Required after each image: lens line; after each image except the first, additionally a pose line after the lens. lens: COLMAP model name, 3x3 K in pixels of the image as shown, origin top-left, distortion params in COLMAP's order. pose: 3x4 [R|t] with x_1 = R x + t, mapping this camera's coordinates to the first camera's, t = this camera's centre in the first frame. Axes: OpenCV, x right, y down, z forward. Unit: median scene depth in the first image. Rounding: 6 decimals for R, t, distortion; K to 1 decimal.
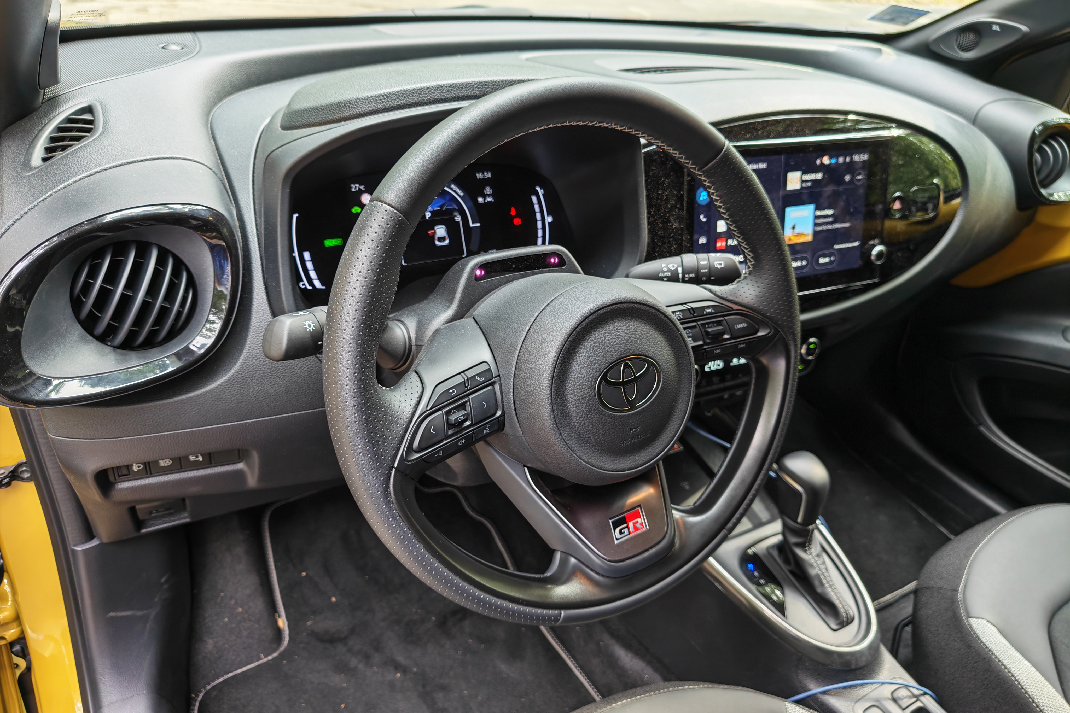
lens RADIAL K [[734.4, 0, 534.0], [0, 734.4, 359.8], [0, 0, 1]] dist [0.020233, -0.025500]
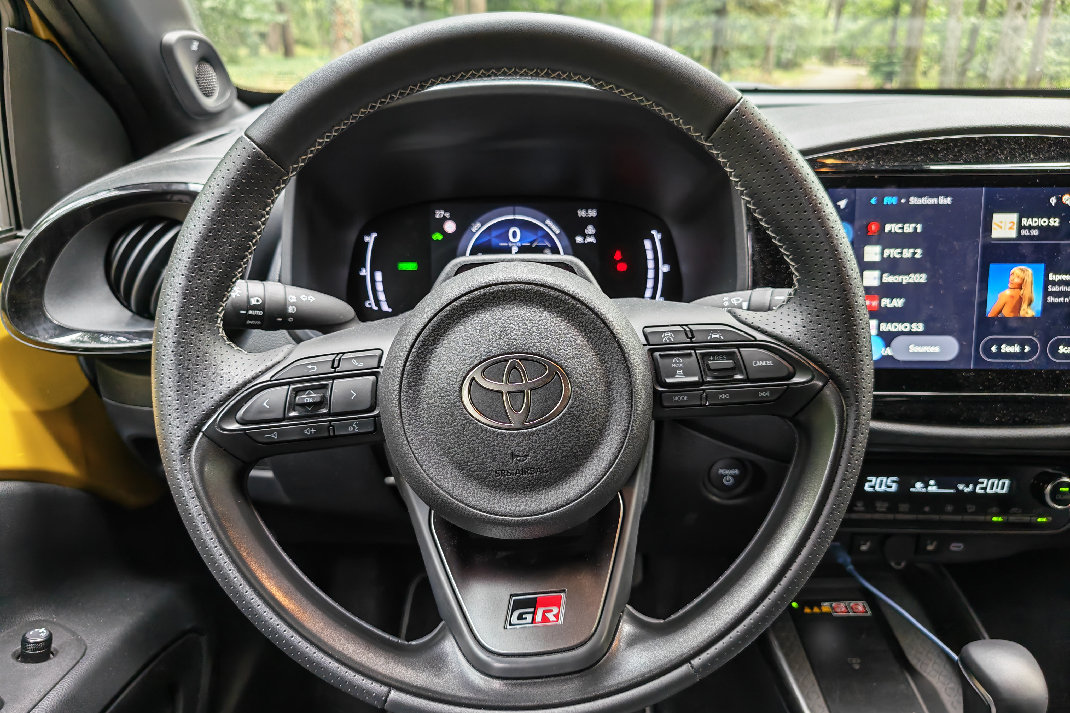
lens RADIAL K [[734.4, 0, 541.0], [0, 734.4, 363.9], [0, 0, 1]] dist [0.020233, -0.025500]
pose [[0.875550, 0.095256, -0.473644, 0.307254], [-0.188698, 0.969924, -0.153753, 0.070765], [0.444753, 0.223994, 0.867192, 0.232072]]
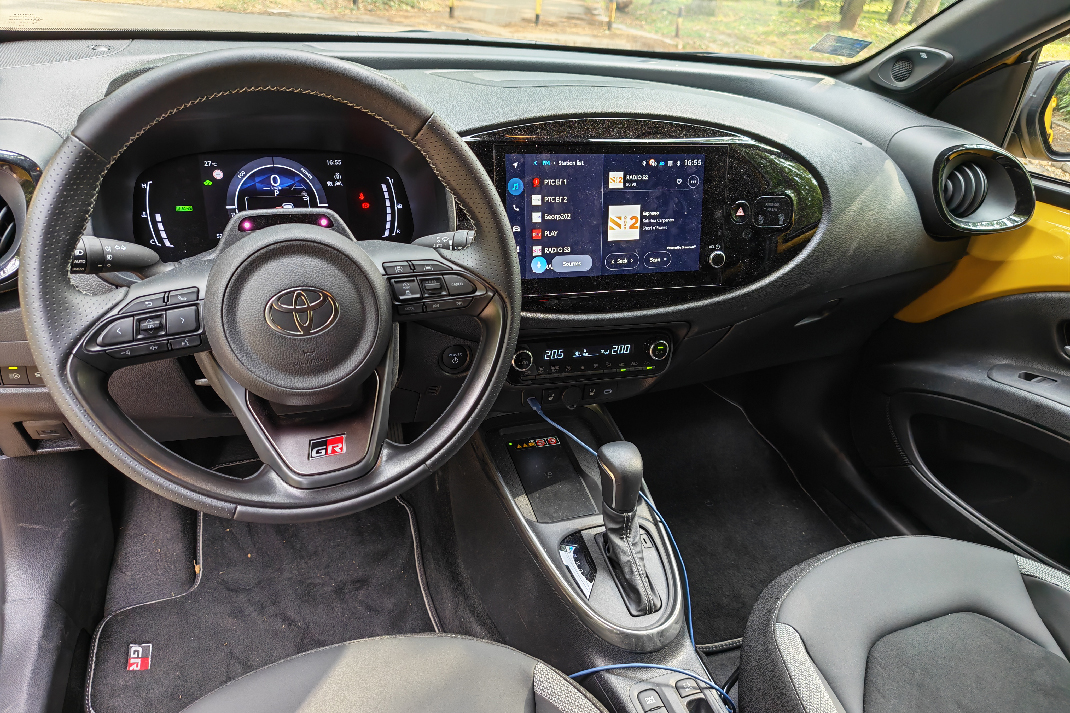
lens RADIAL K [[734.4, 0, 542.9], [0, 734.4, 382.6], [0, 0, 1]] dist [0.020233, -0.025500]
pose [[0.984755, 0.080594, -0.154147, 0.429073], [-0.087172, 0.995528, -0.036392, 0.095121], [0.150525, 0.049274, 0.987378, -0.050506]]
